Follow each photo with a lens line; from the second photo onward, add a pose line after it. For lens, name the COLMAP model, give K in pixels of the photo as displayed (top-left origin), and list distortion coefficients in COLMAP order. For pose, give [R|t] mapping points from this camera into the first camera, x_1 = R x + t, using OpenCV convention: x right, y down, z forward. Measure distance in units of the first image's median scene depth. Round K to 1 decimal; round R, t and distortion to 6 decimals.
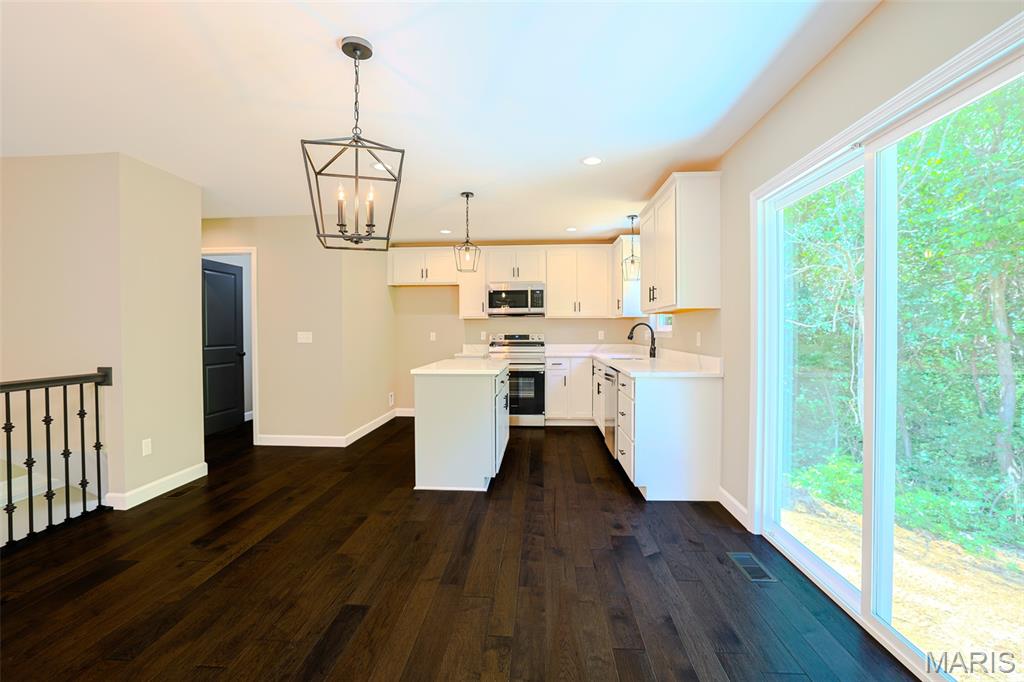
lens RADIAL K [[458.8, 0, 512.0], [0, 458.8, 341.0], [0, 0, 1]] dist [-0.000877, -0.000056]
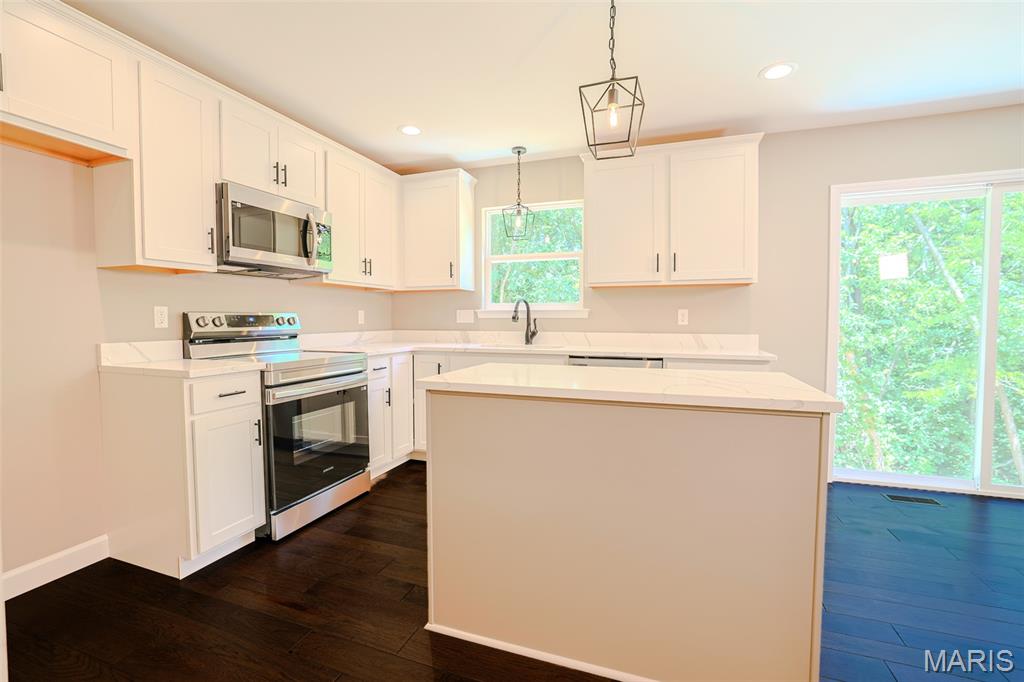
lens RADIAL K [[458.8, 0, 512.0], [0, 458.8, 341.0], [0, 0, 1]] dist [-0.000877, -0.000056]
pose [[0.271576, -0.044932, 0.961367, -0.364928], [0.021023, 0.998948, 0.040750, -0.001416], [-0.962187, 0.009144, 0.272235, 0.669821]]
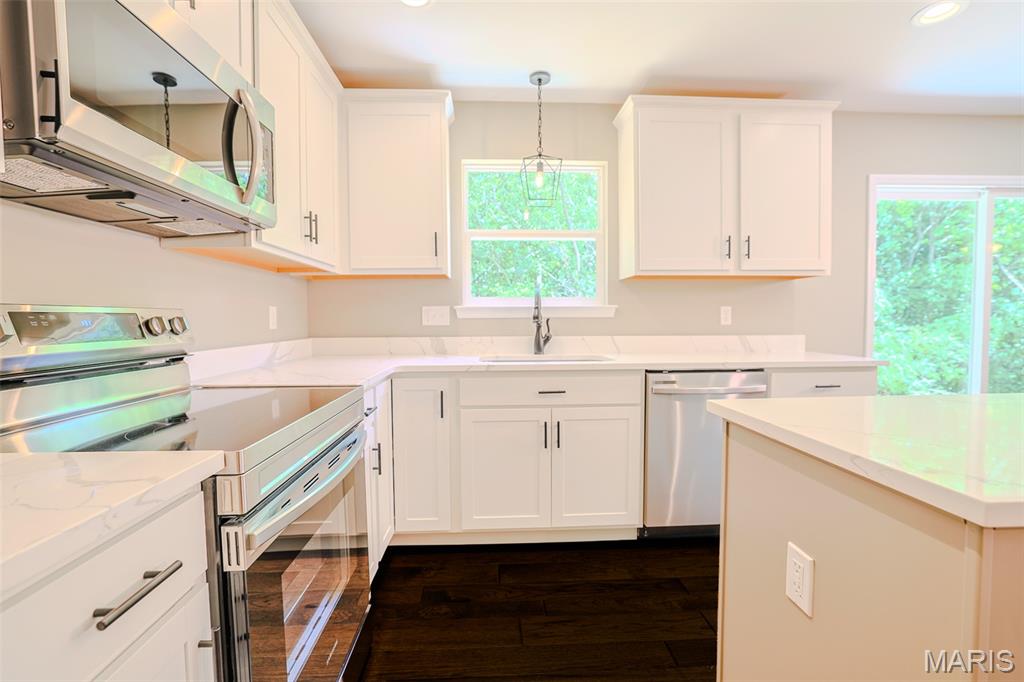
lens RADIAL K [[446.7, 0, 508.9], [0, 446.7, 338.3], [0, 0, 1]] dist [0.000201, 0.000505]
pose [[-0.117477, -0.040853, 0.992235, -0.188581], [0.028030, 0.998619, 0.044435, -0.006876], [-0.992680, 0.033032, -0.116170, 0.902742]]
